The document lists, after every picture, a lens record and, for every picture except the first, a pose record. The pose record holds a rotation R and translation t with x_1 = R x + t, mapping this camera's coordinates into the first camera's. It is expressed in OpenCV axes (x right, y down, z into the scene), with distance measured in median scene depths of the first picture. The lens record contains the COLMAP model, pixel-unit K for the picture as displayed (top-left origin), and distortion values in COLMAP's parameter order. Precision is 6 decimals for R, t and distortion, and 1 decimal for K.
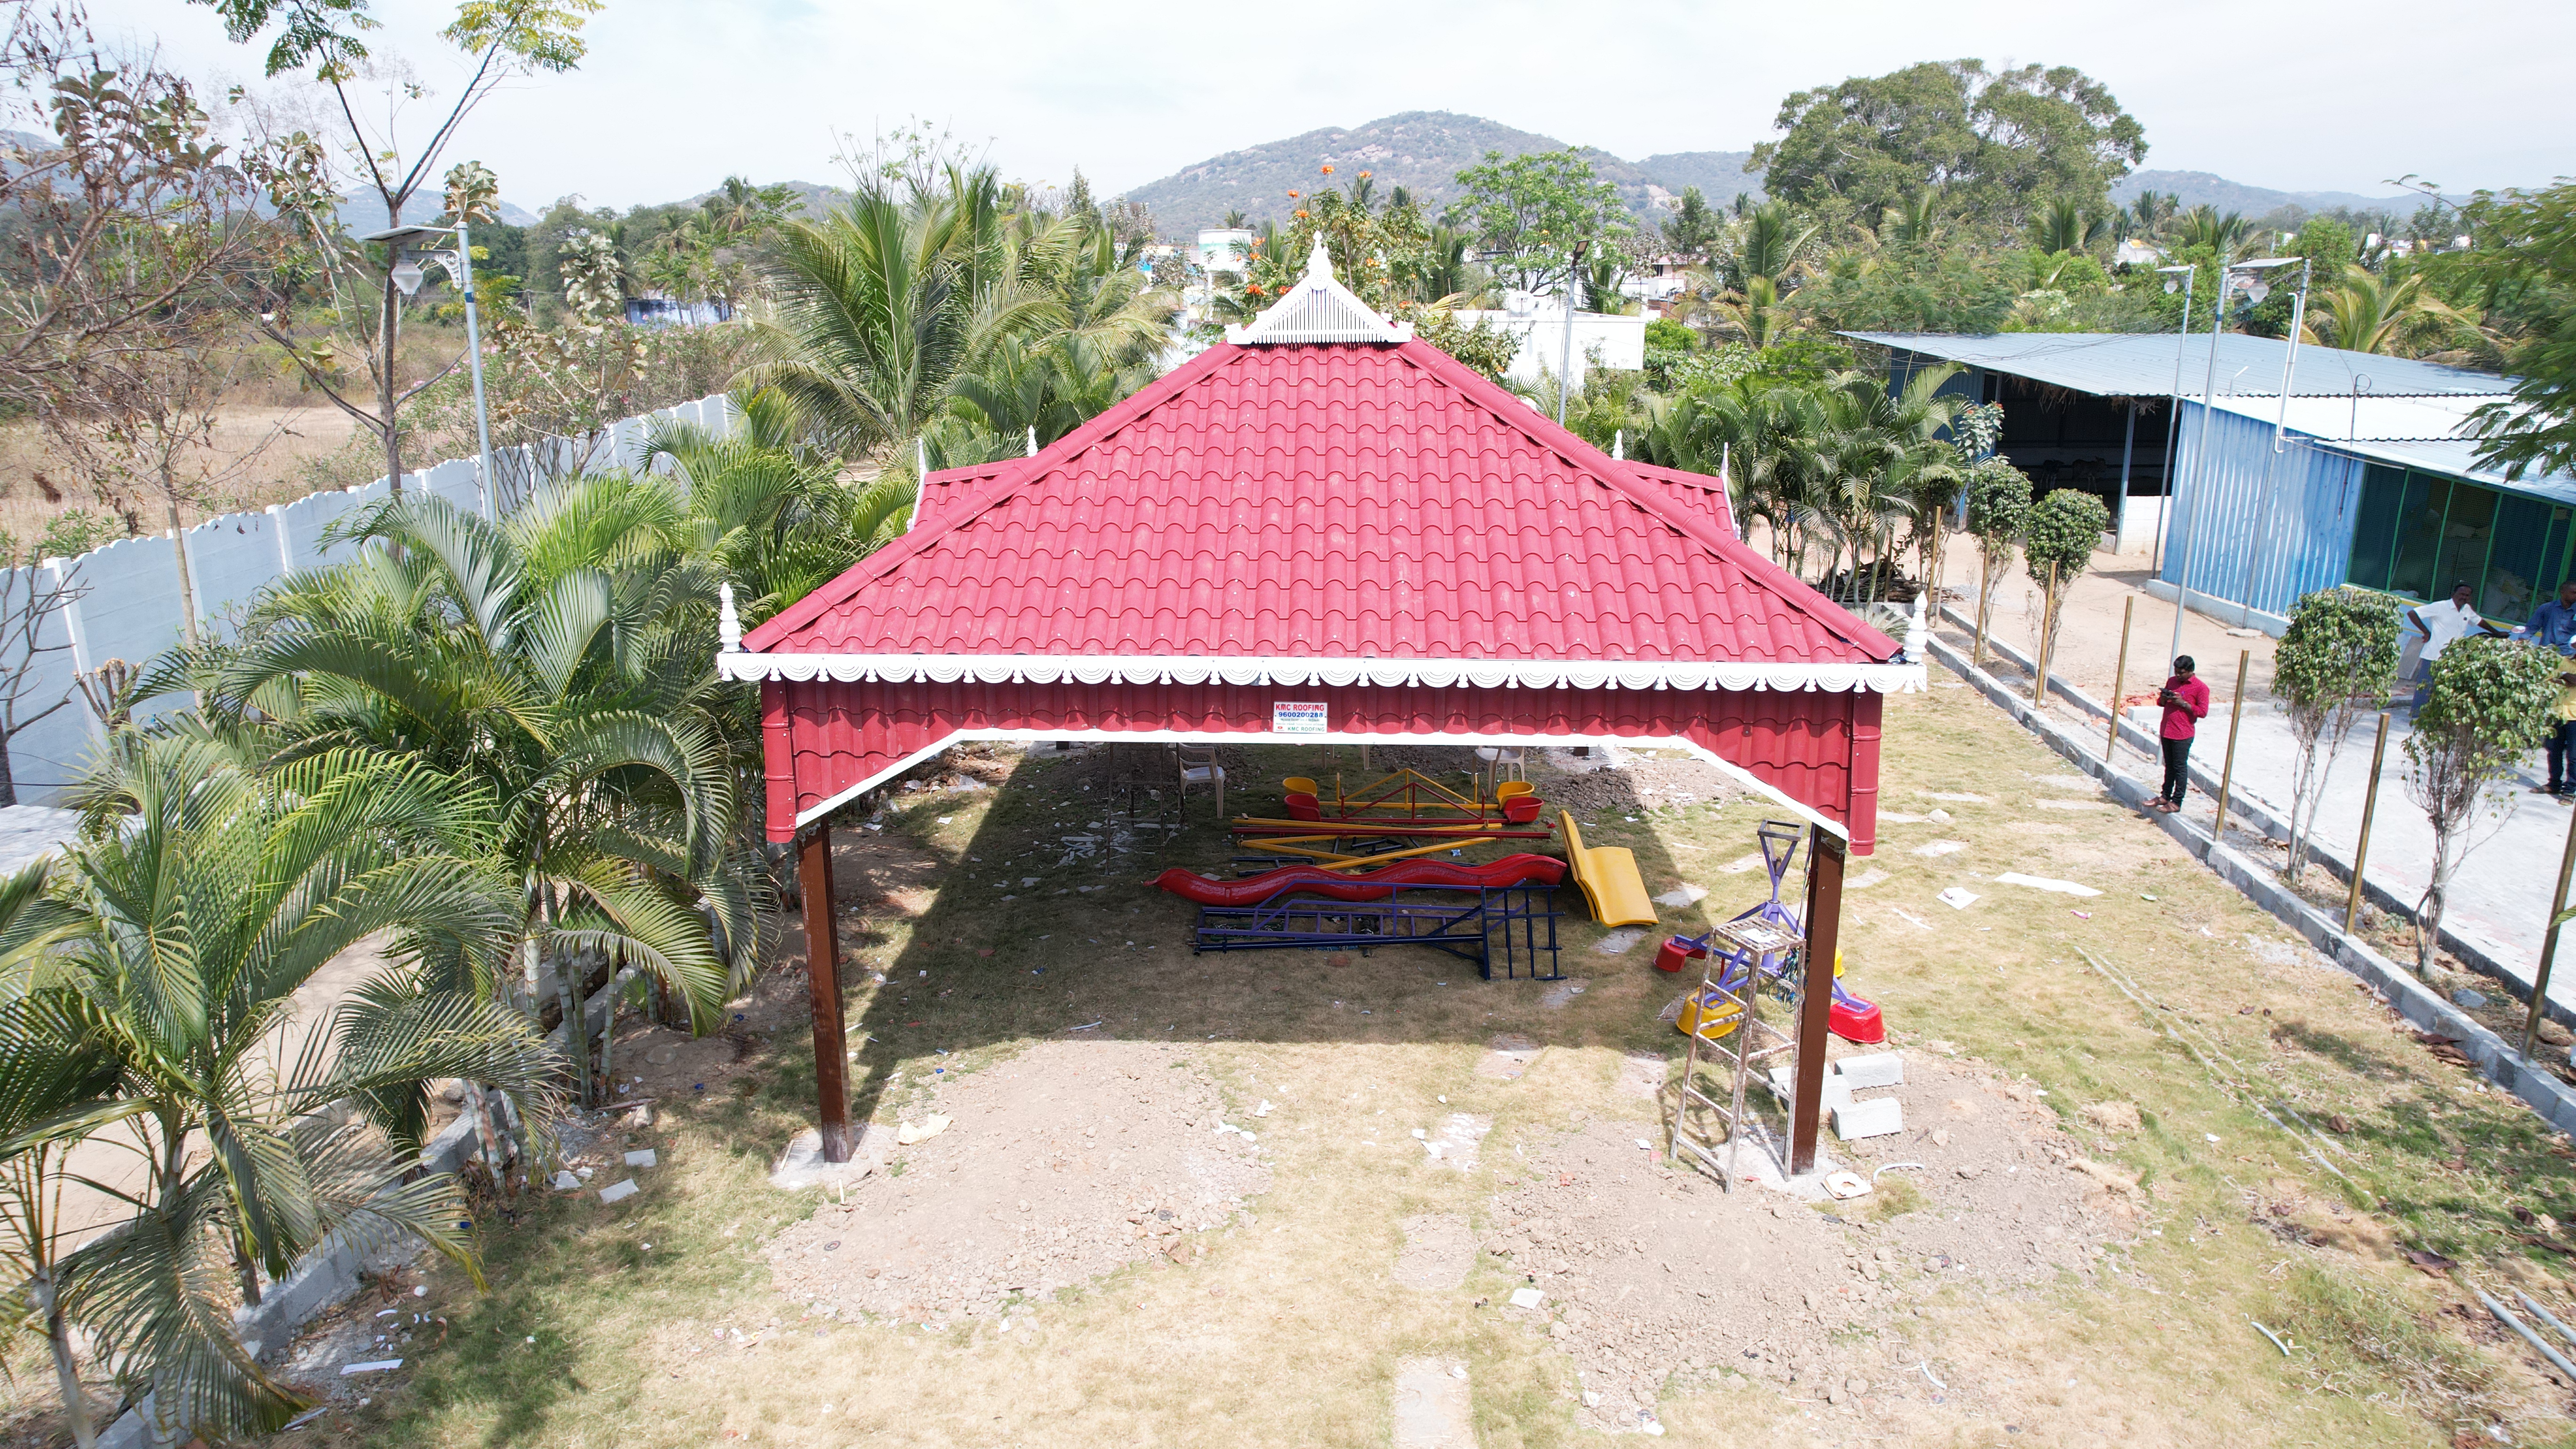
lens RADIAL K [[1621.8, 0, 1287.2], [0, 1621.8, 715.9], [0, 0, 1]] dist [-0.077062, 0.051104]
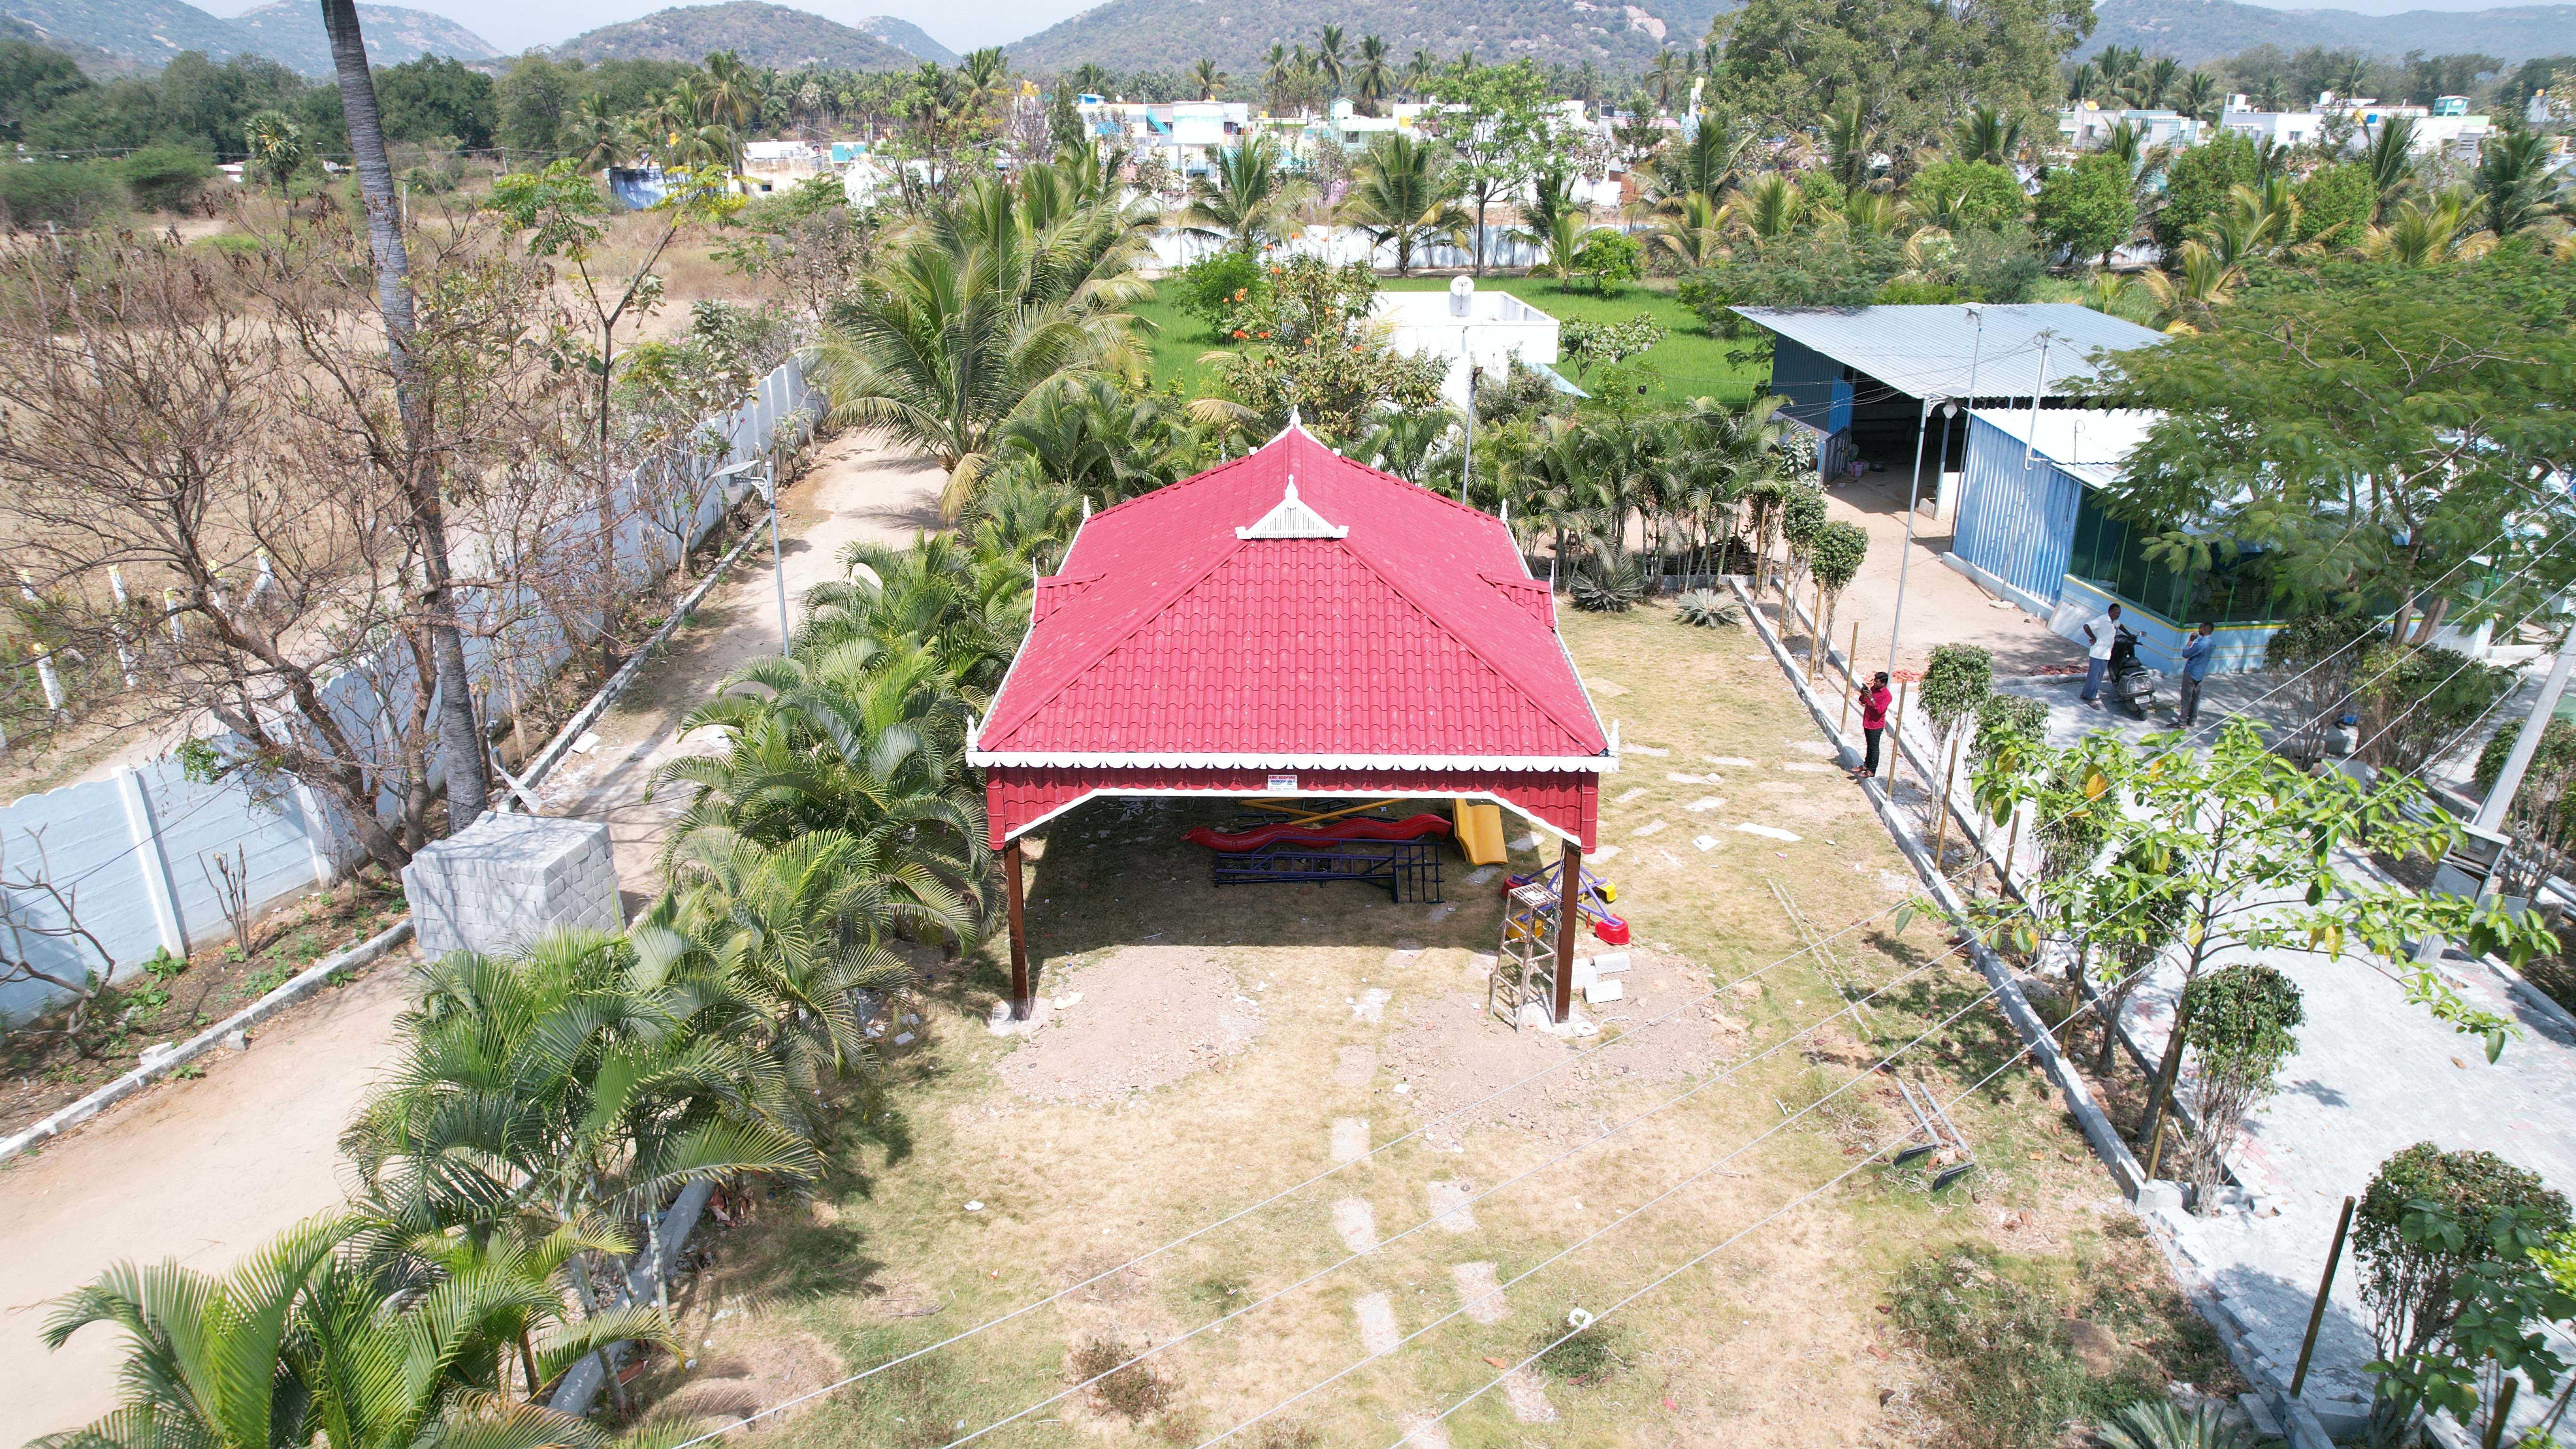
lens RADIAL K [[1621.8, 0, 1287.2], [0, 1621.8, 715.9], [0, 0, 1]] dist [-0.077062, 0.051104]
pose [[0.999841, -0.004661, 0.017194, -0.015468], [0.002863, 0.994661, 0.103155, -0.228775], [-0.017583, -0.103089, 0.994517, -0.711755]]
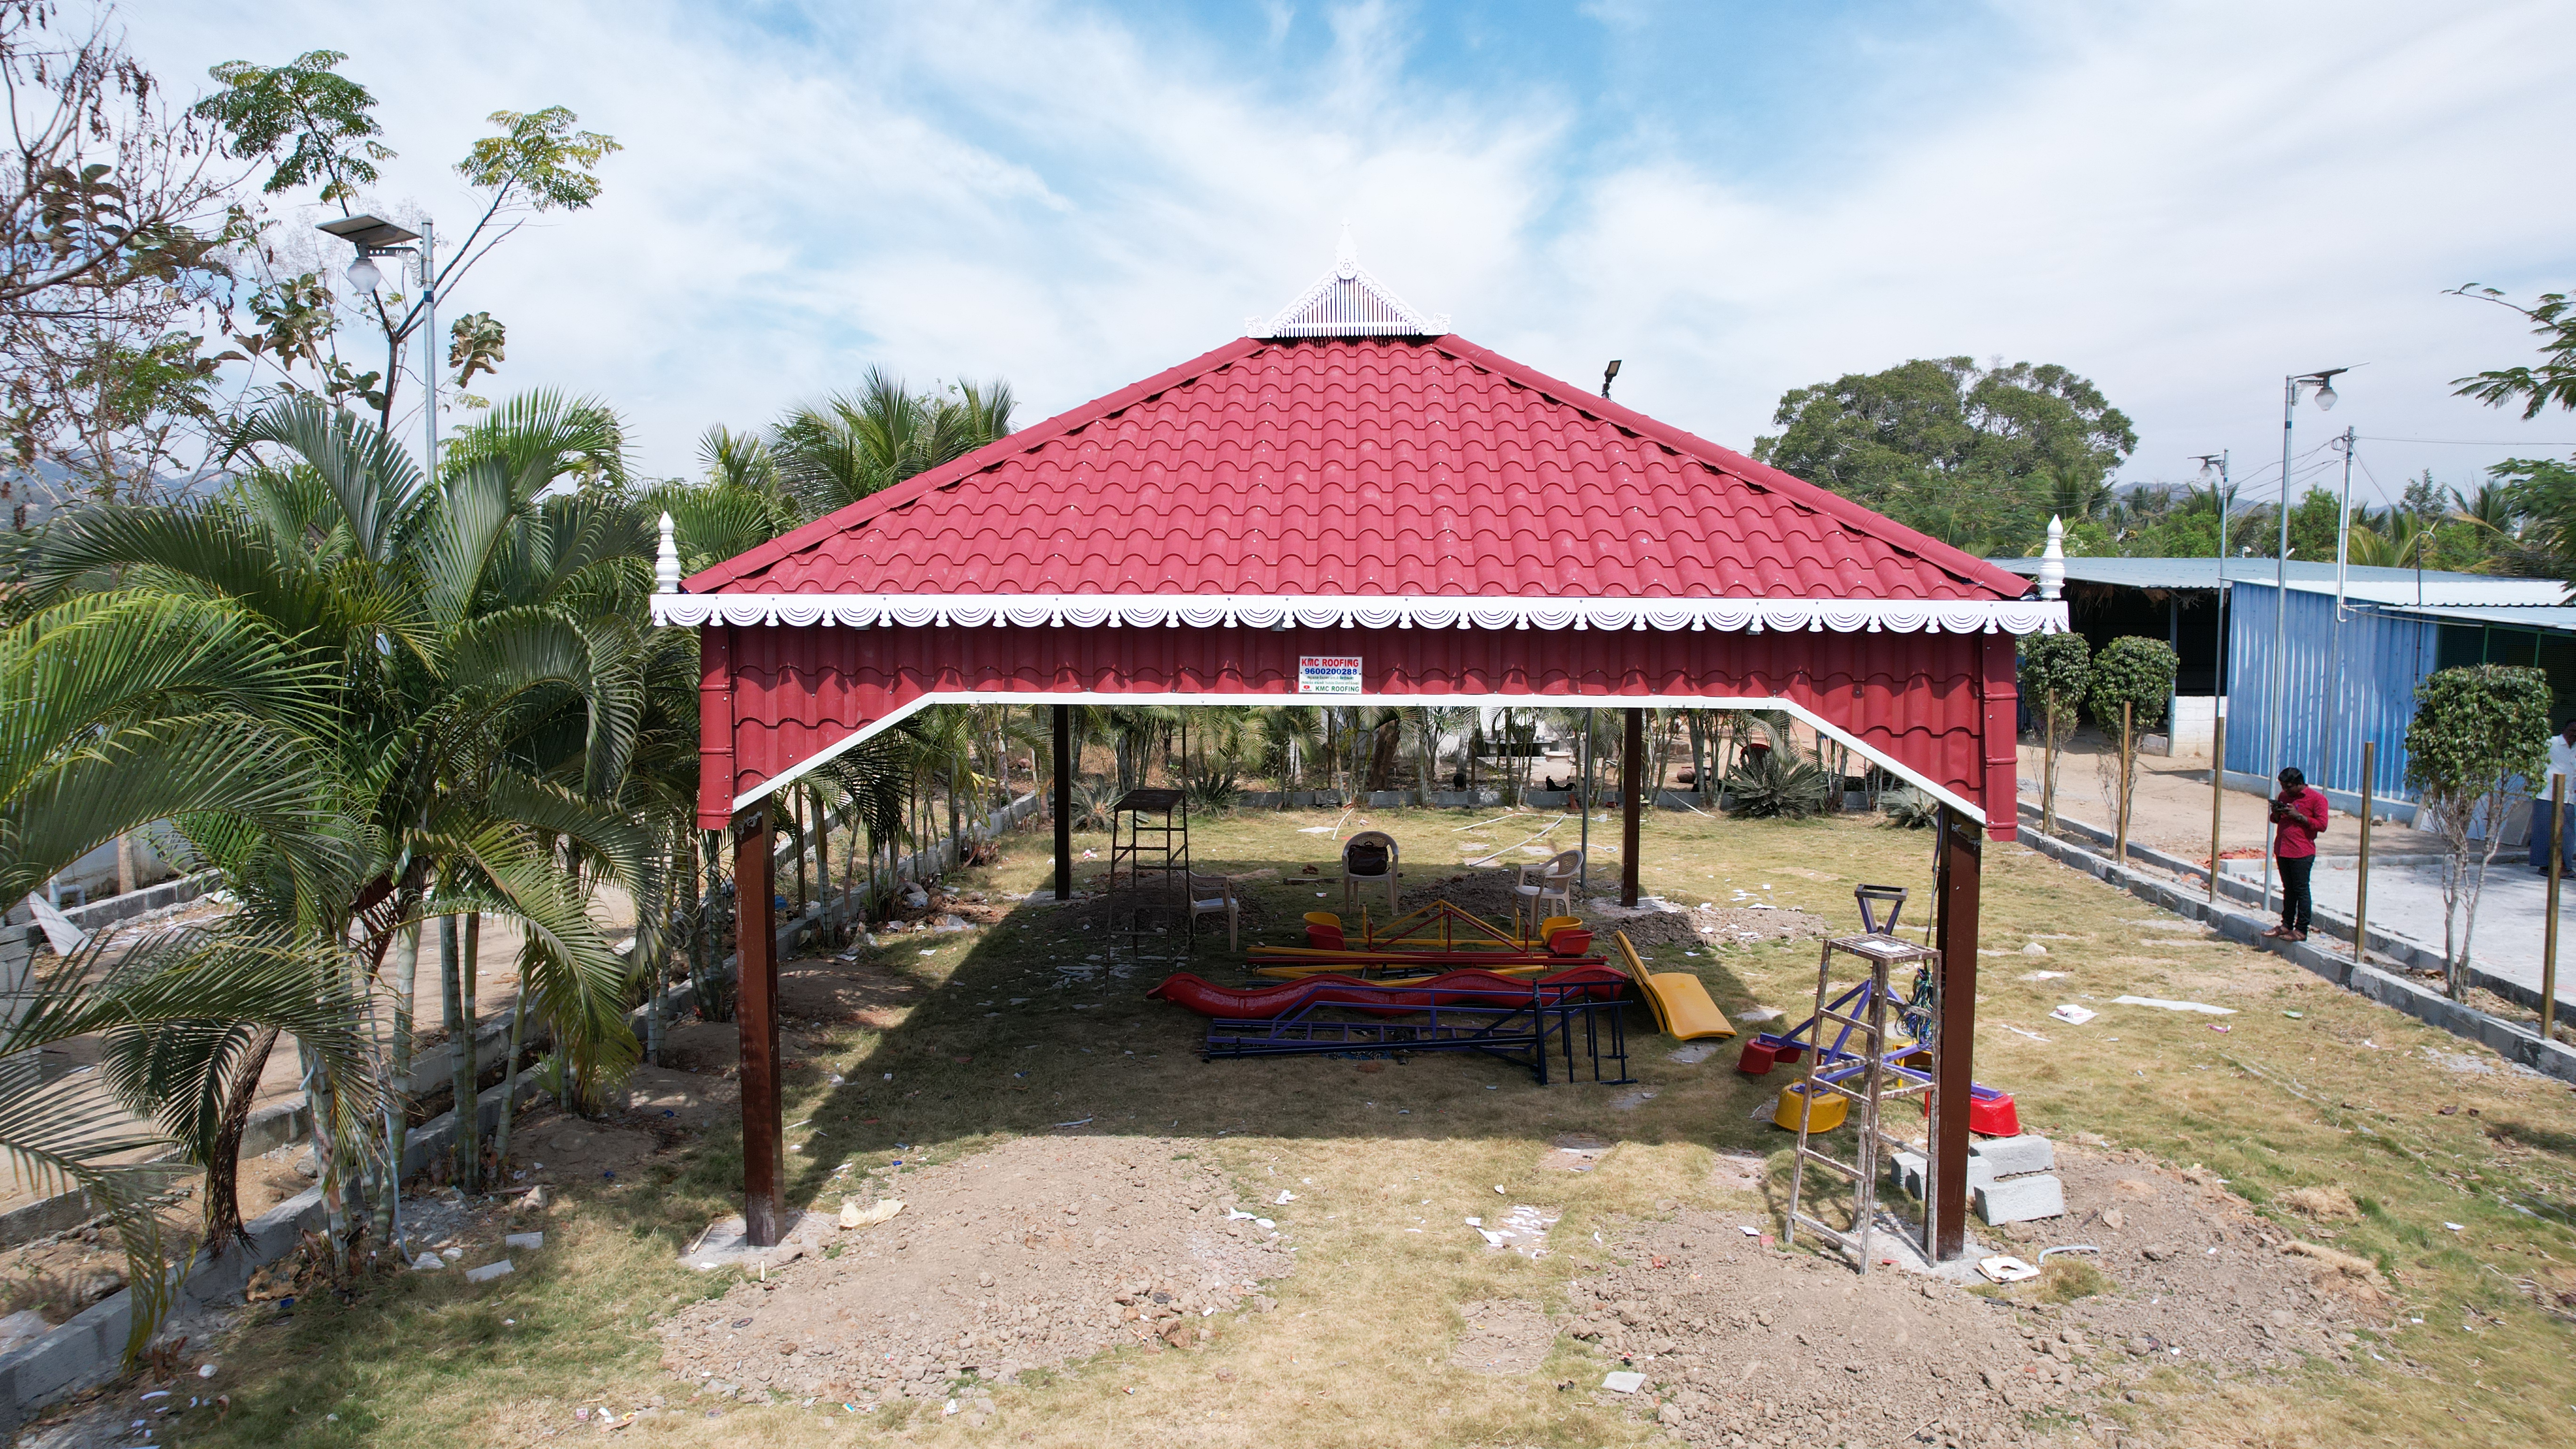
lens RADIAL K [[1625.4, 0, 1288.0], [0, 1625.4, 724.5], [0, 0, 1]] dist [-0.091354, 0.078417]
pose [[0.999966, 0.001209, -0.008184, -0.006218], [-0.002669, 0.983518, -0.180789, 0.155477], [0.007830, 0.180804, 0.983488, 0.145608]]
